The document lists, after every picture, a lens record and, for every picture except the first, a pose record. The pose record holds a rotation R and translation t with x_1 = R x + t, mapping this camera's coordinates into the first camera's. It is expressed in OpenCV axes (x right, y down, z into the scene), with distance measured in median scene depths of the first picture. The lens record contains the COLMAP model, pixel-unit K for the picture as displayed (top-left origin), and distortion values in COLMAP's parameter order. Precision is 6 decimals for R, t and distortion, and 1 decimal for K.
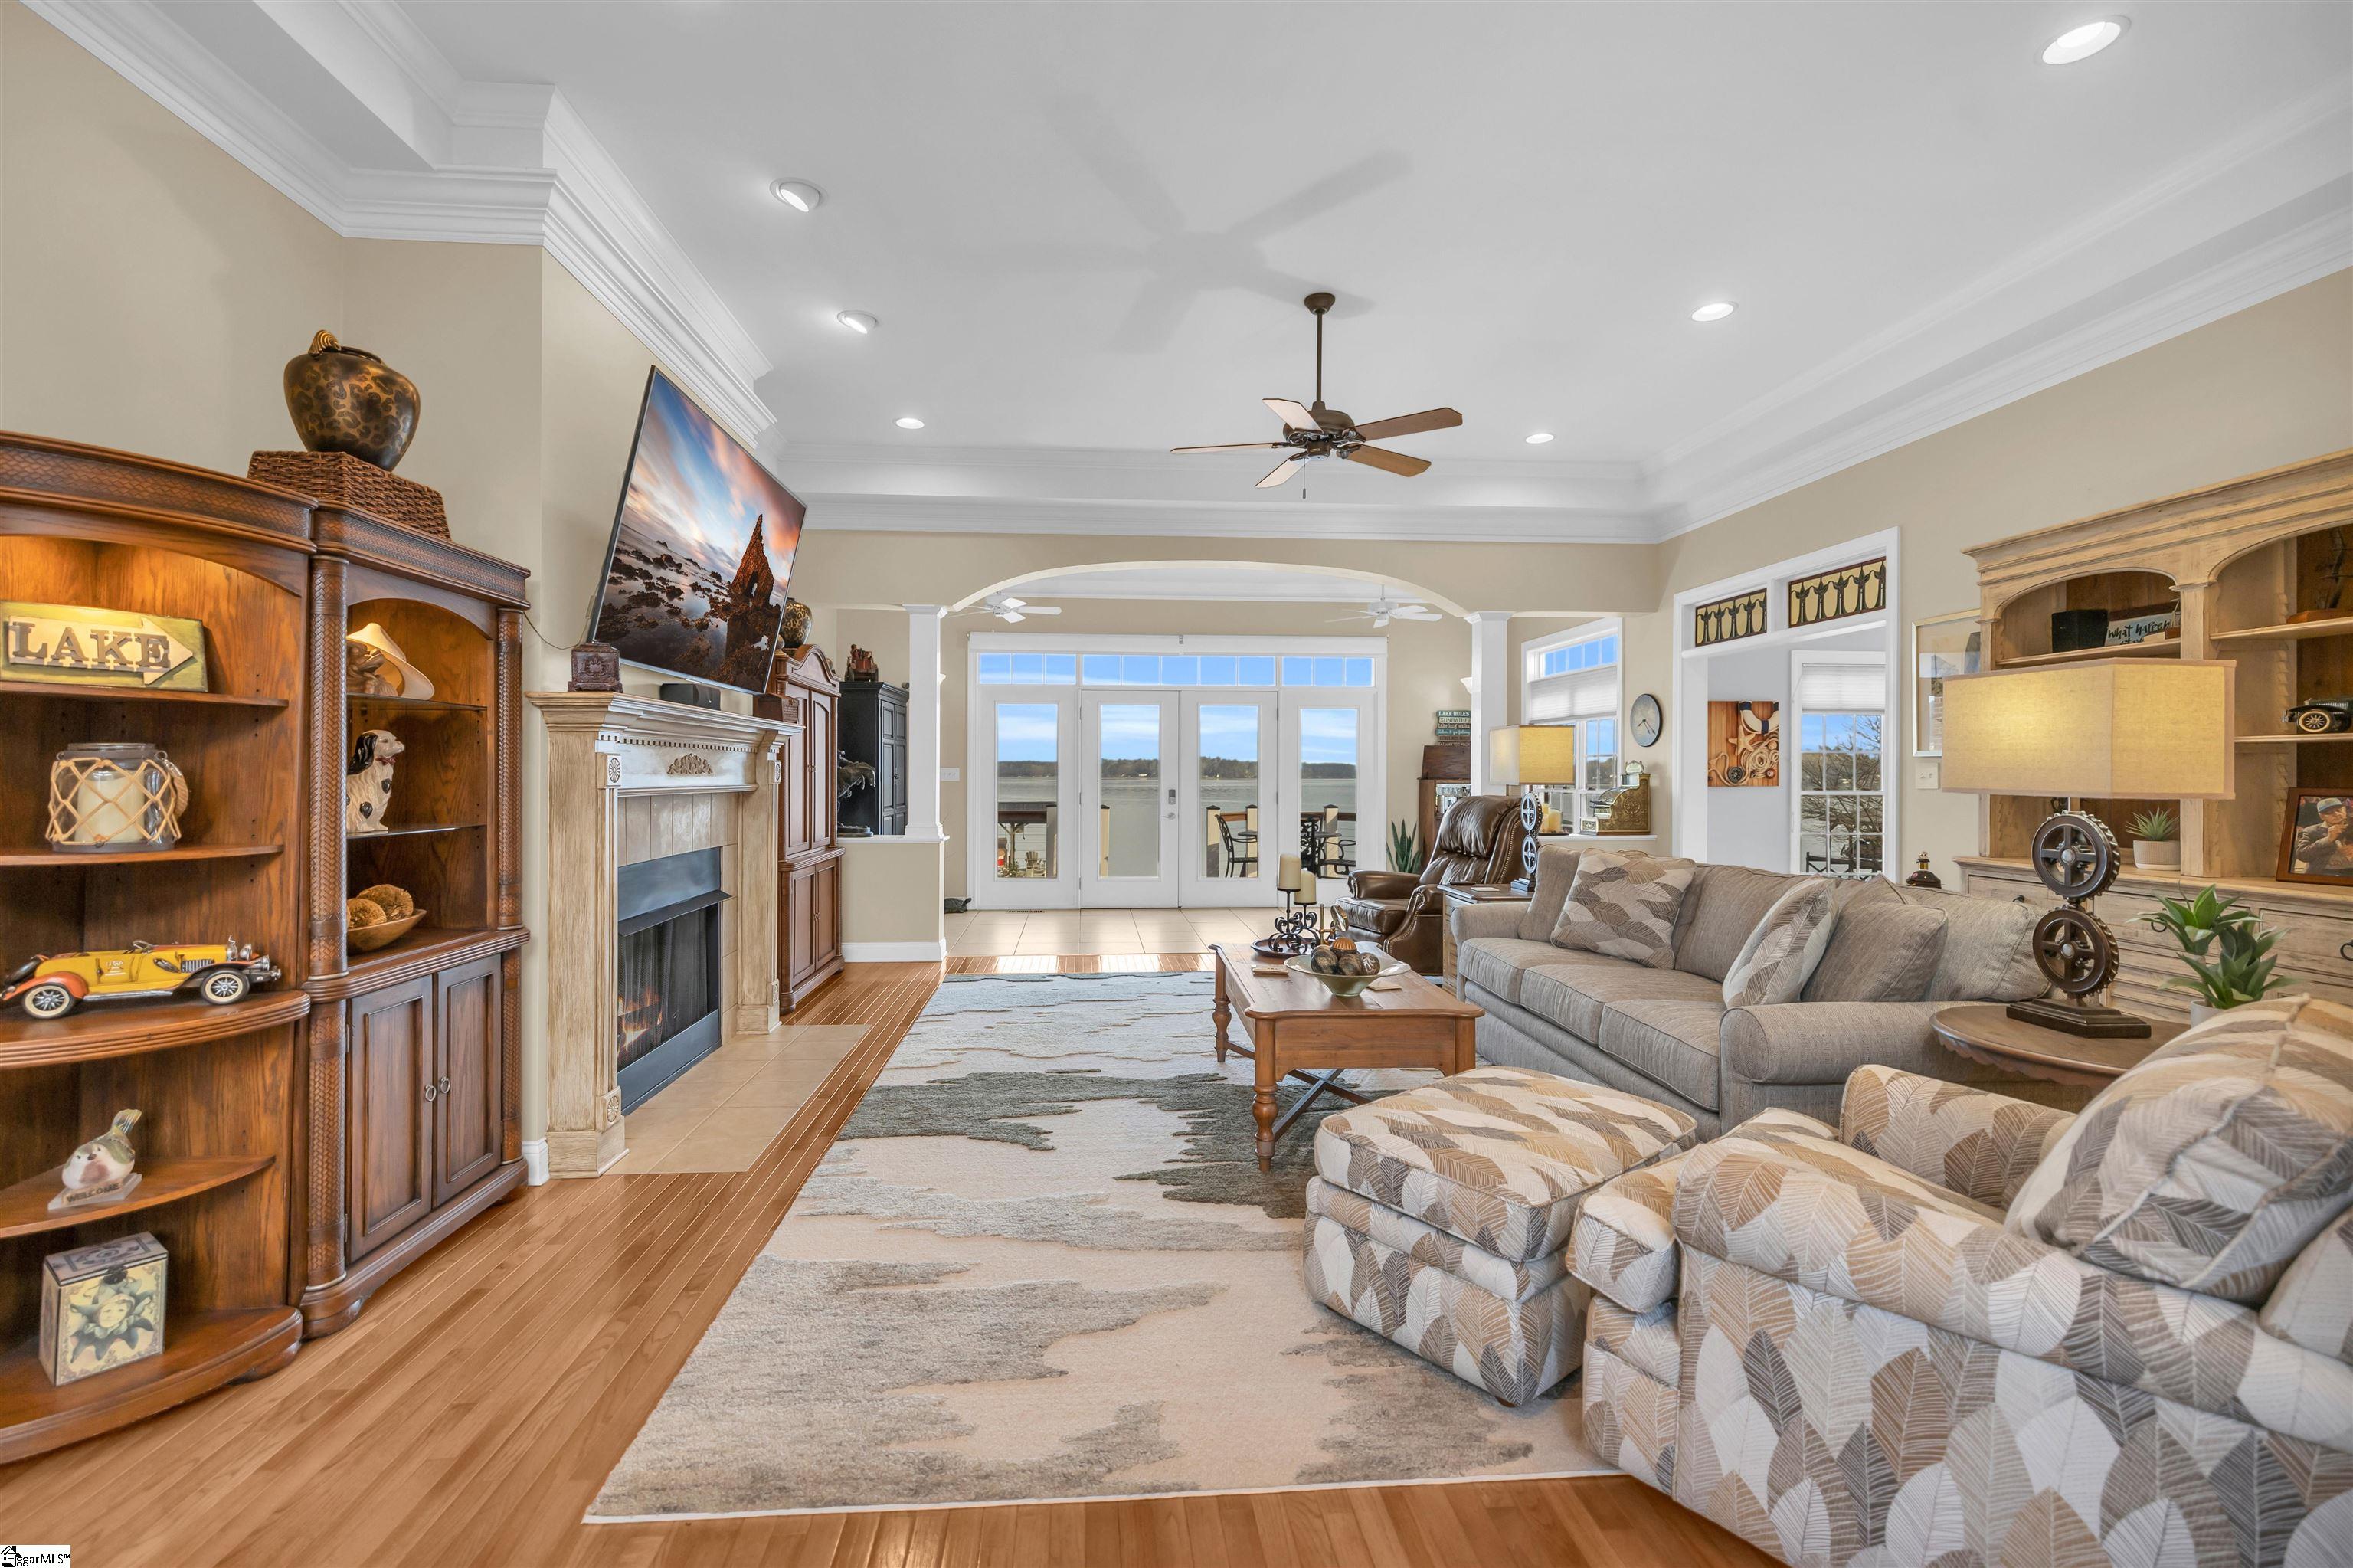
lens RADIAL K [[991.6, 0, 1160.9], [0, 991.6, 770.8], [0, 0, 1]] dist [0.003621, -0.000259]
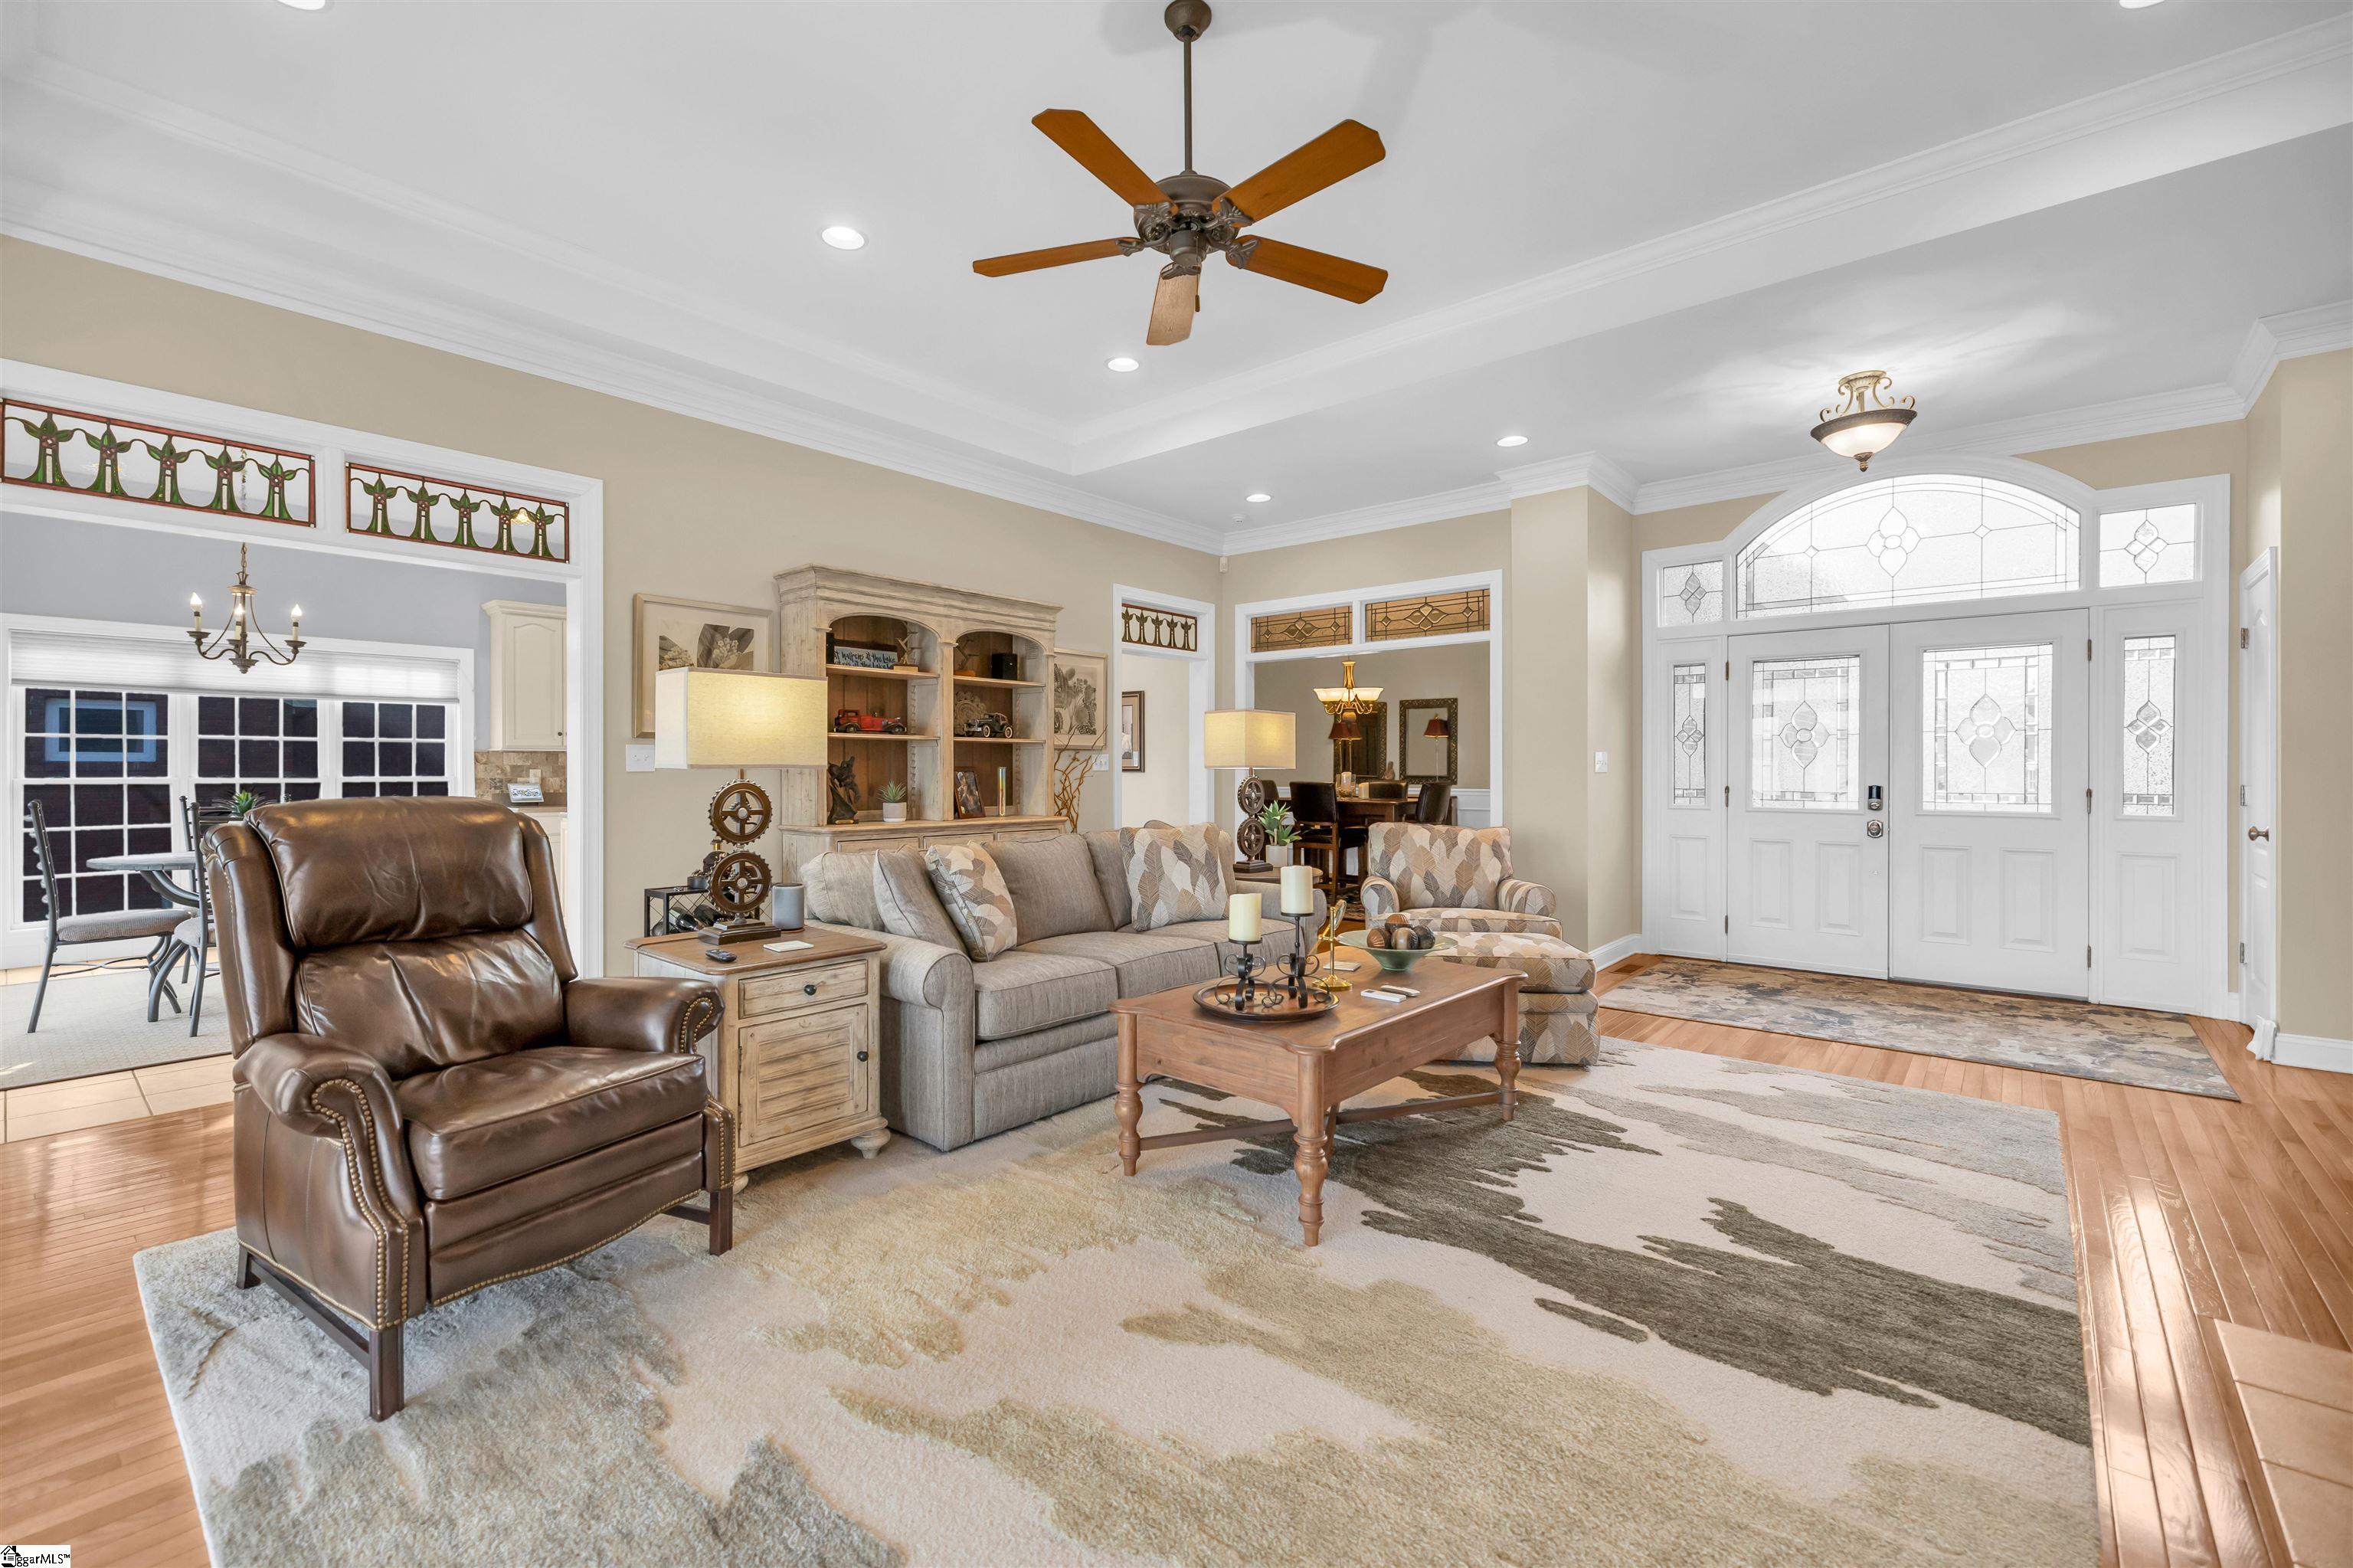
lens RADIAL K [[991.6, 0, 1156.2], [0, 991.6, 777.0], [0, 0, 1]] dist [0.003621, -0.000259]
pose [[-0.697668, -0.007153, 0.716385, -0.366162], [-0.003555, 0.999972, 0.006522, 0.020706], [-0.716412, 0.002004, -0.697675, 1.853853]]
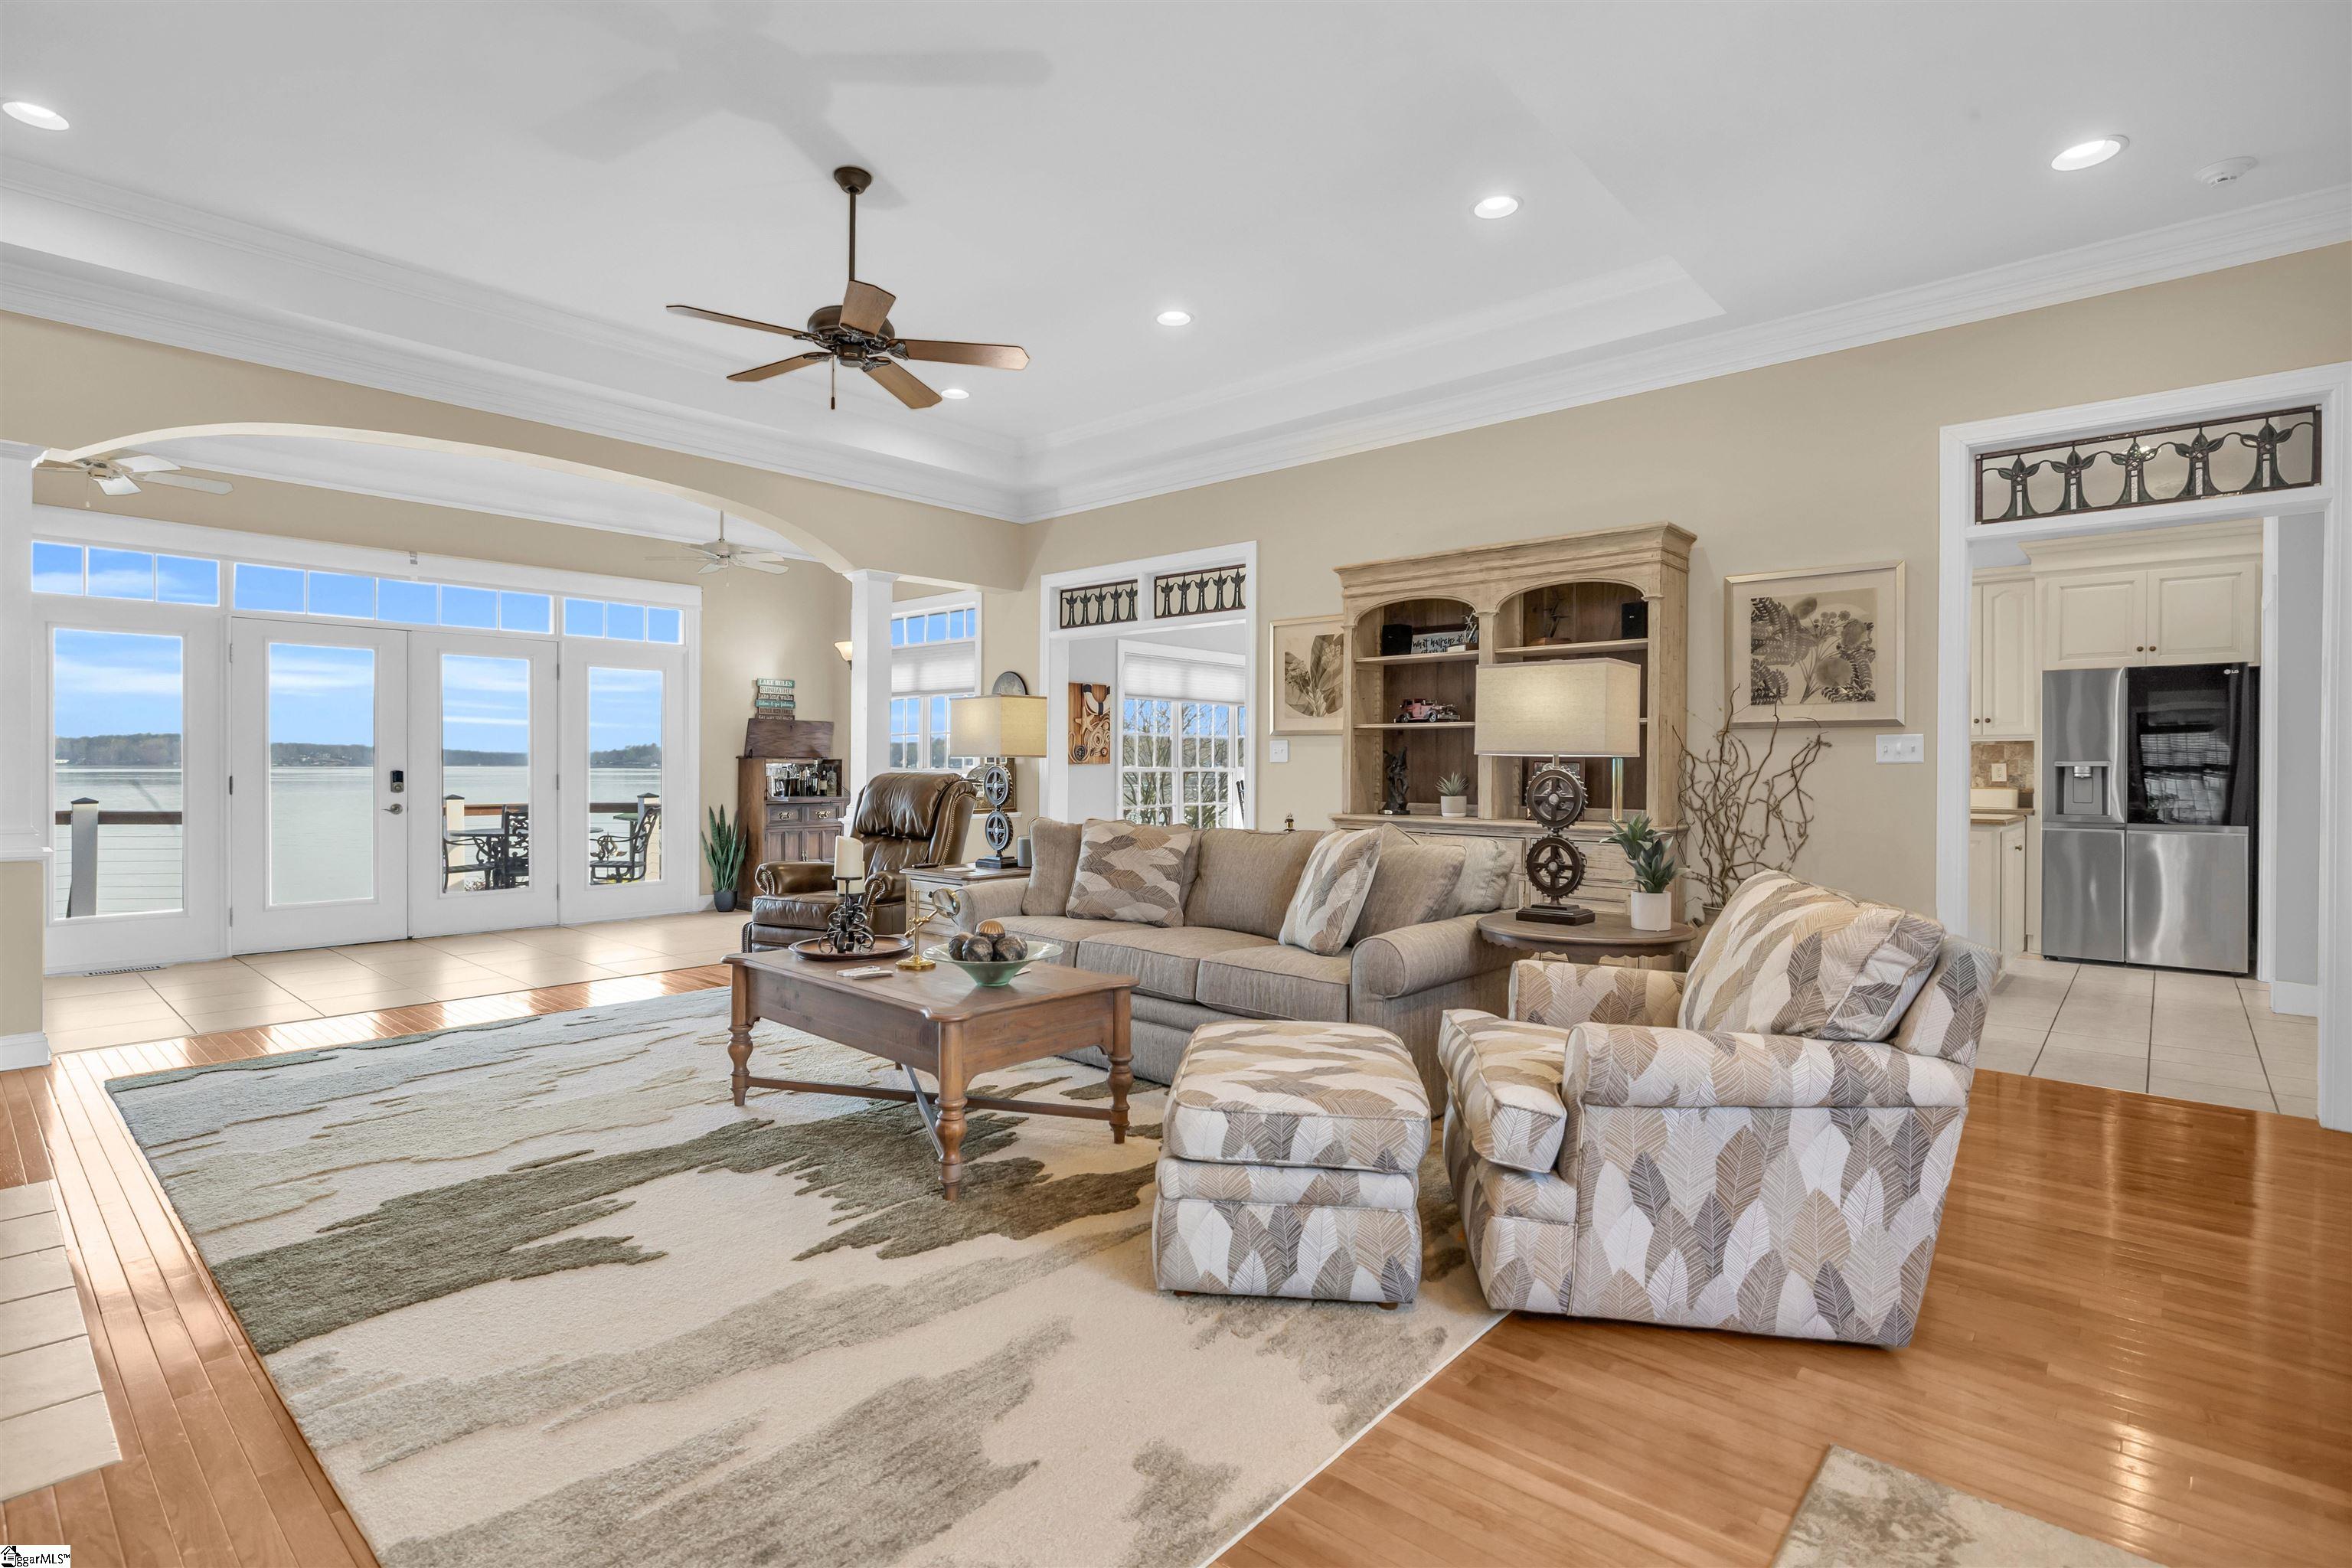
lens RADIAL K [[1115.8, 0, 1147.7], [0, 1115.8, 772.2], [0, 0, 1]] dist [-0.007165, 0.002655]
pose [[0.726014, -0.004387, 0.687666, -0.391659], [-0.004333, 0.999931, 0.010954, 0.023182], [-0.687666, -0.010933, 0.725944, 0.176415]]
